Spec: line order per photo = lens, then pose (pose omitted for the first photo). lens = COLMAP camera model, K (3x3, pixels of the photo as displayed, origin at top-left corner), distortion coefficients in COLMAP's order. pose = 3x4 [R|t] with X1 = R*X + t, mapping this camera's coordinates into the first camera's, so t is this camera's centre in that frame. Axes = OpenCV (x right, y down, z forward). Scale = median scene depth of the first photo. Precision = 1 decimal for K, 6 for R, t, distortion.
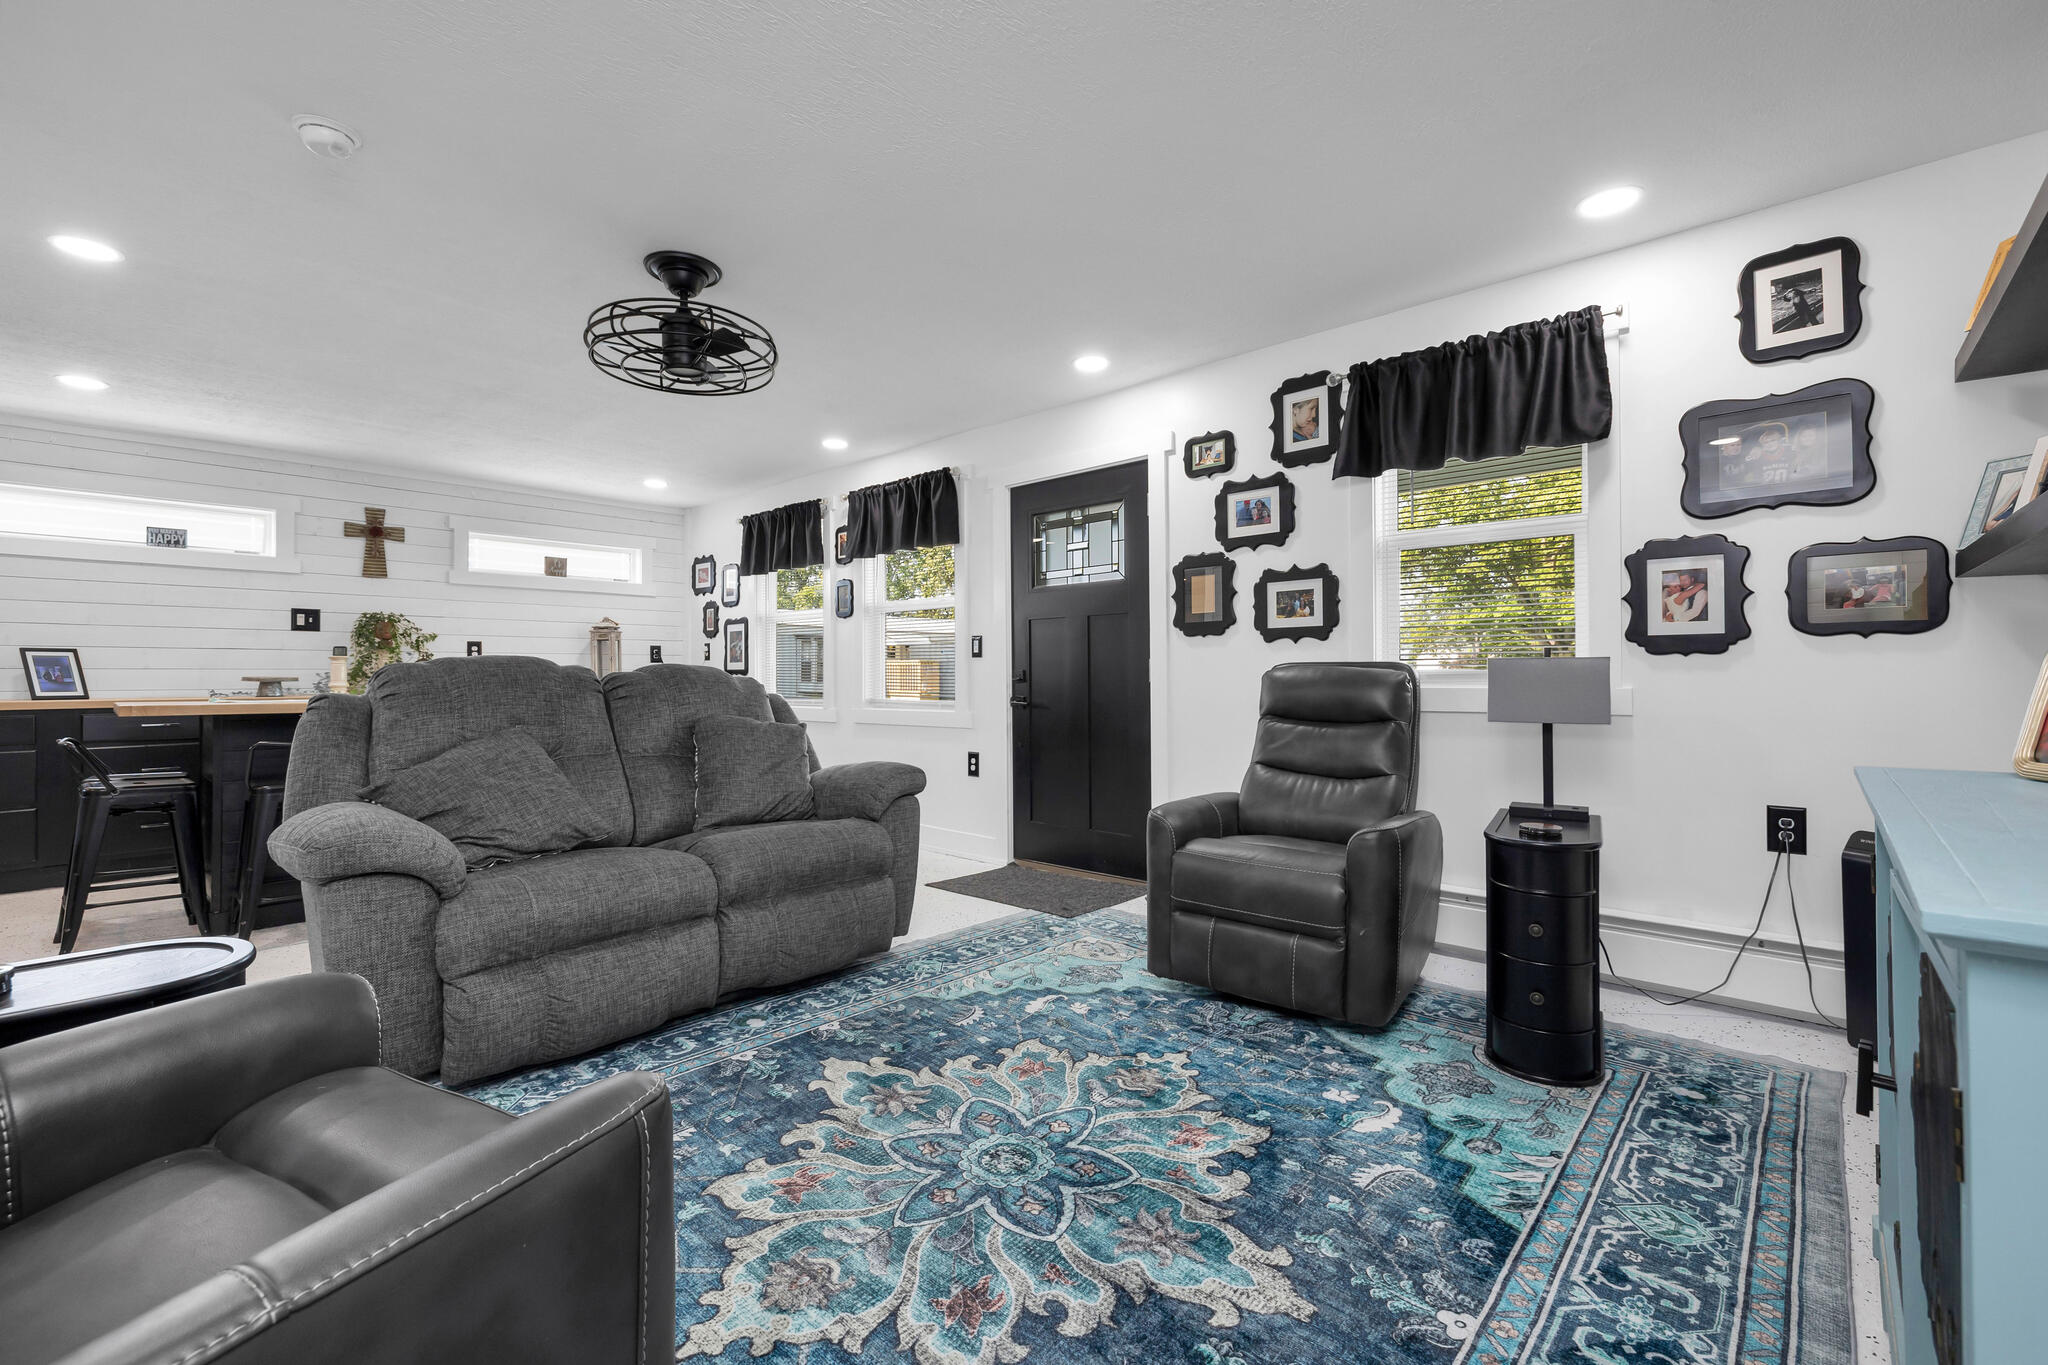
lens RADIAL K [[859.1, 0, 1022.9], [0, 859.1, 665.3], [0, 0, 1]] dist [-0.001906, -0.000151]
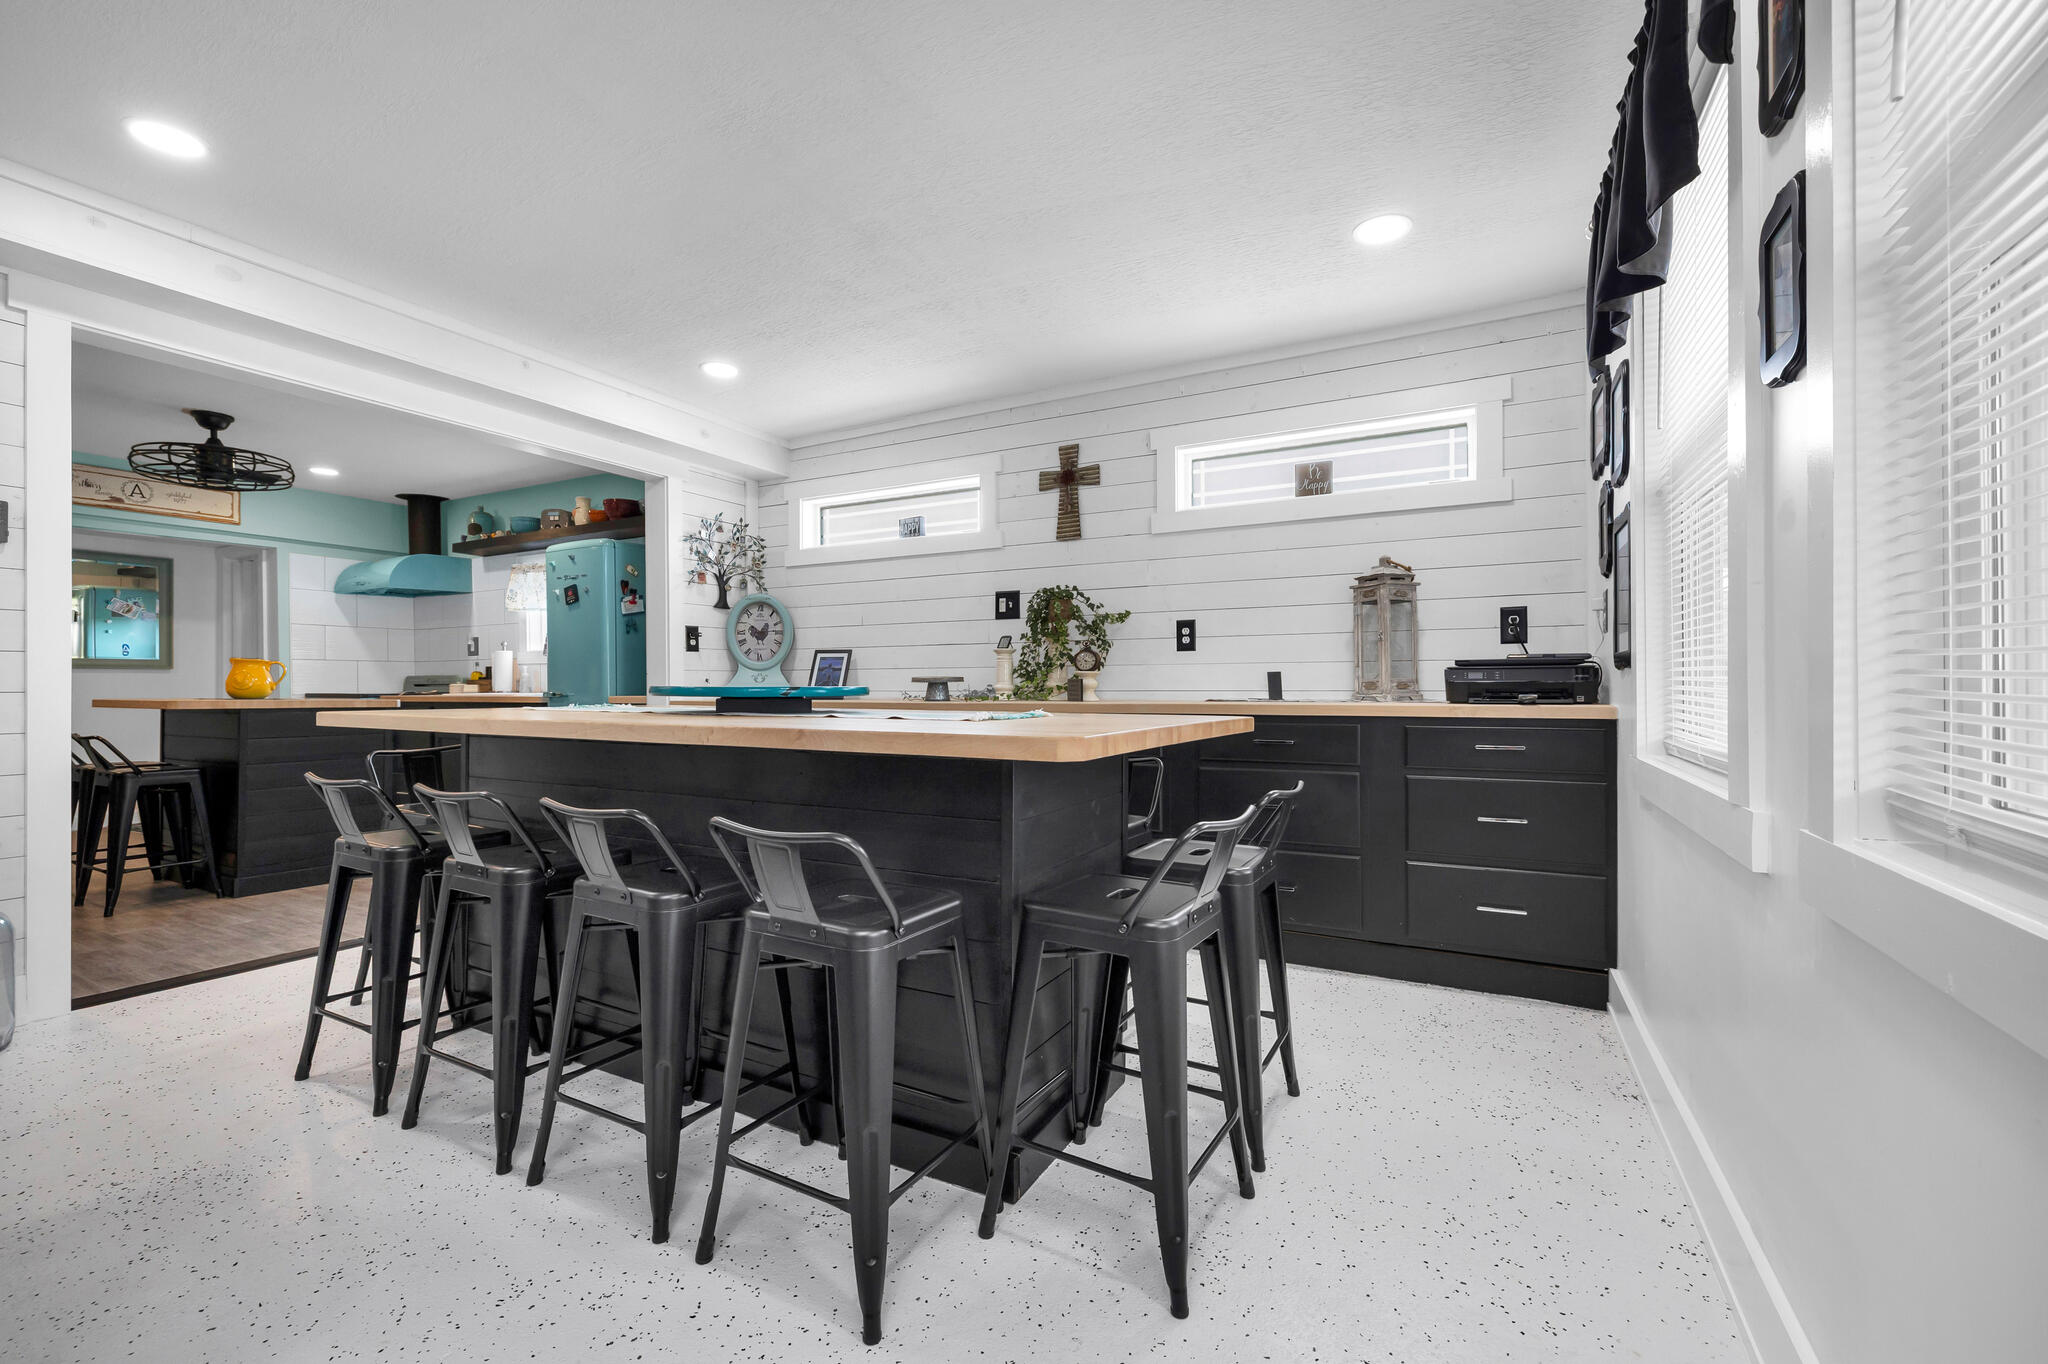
lens RADIAL K [[862.2, 0, 1028.5], [0, 862.2, 682.9], [0, 0, 1]] dist [-0.000705, -0.000420]
pose [[0.254444, 0.002460, -0.967084, -0.103023], [0.014803, 0.999870, 0.006438, 0.025804], [0.966974, -0.015954, 0.254374, 1.461636]]
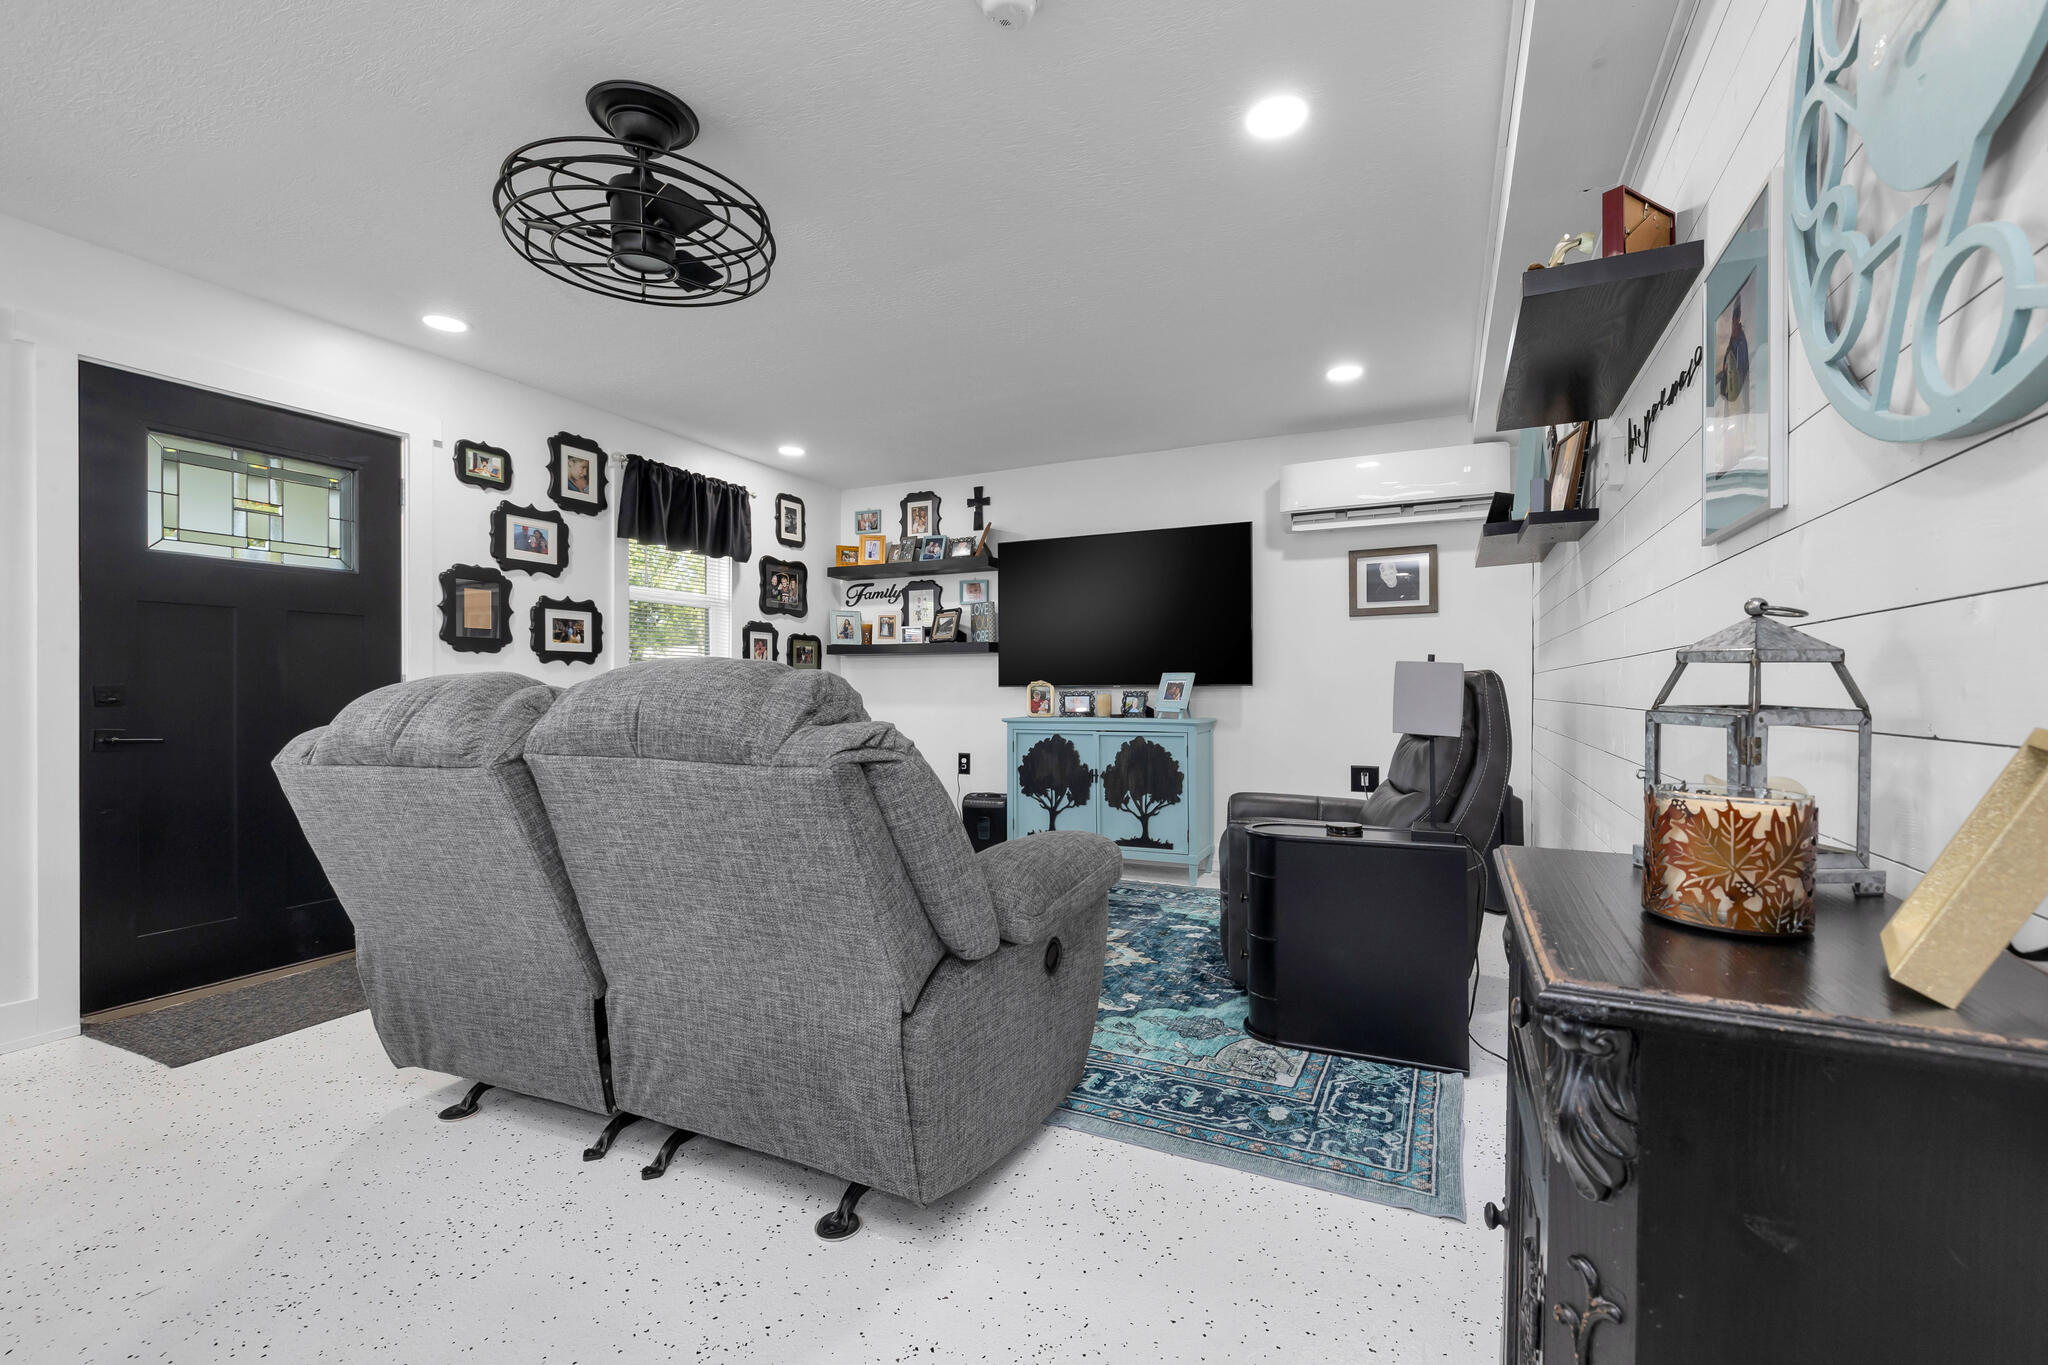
lens RADIAL K [[862.2, 0, 1028.5], [0, 862.2, 683.4], [0, 0, 1]] dist [-0.000705, -0.000420]
pose [[-0.289397, 0.011623, 0.957138, -1.152149], [-0.009565, 0.999841, -0.015034, 0.011914], [-0.957161, -0.013506, -0.289240, 0.893339]]
